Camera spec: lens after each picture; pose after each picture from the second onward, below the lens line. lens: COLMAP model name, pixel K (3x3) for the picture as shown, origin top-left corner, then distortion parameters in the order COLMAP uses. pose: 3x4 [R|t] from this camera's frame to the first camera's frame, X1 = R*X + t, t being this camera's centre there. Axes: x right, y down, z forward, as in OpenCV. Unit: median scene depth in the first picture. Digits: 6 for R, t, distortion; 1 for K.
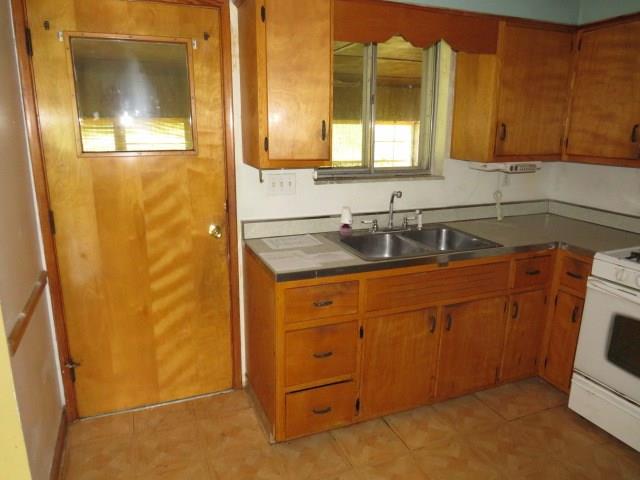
lens RADIAL K [[456.4, 0, 317.7], [0, 456.4, 241.7], [0, 0, 1]] dist [-0.022860, 0.013085]
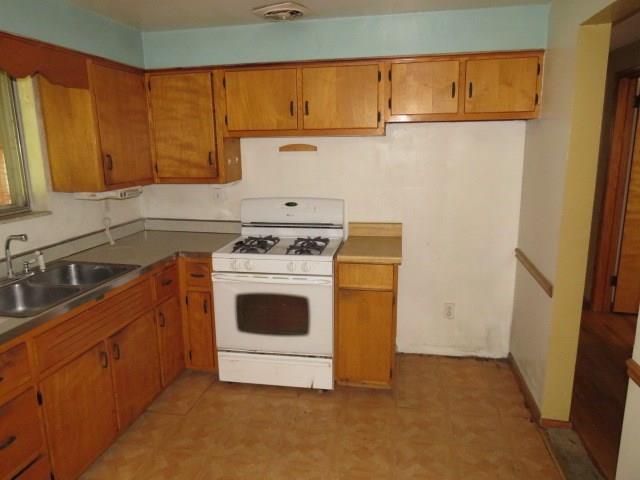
lens RADIAL K [[456.4, 0, 318.3], [0, 456.4, 239.6], [0, 0, 1]] dist [-0.022860, 0.013085]
pose [[0.548873, -0.187594, 0.814584, -0.224889], [0.222820, 0.972068, 0.073724, -0.036021], [-0.805661, 0.141040, 0.575342, 0.022960]]
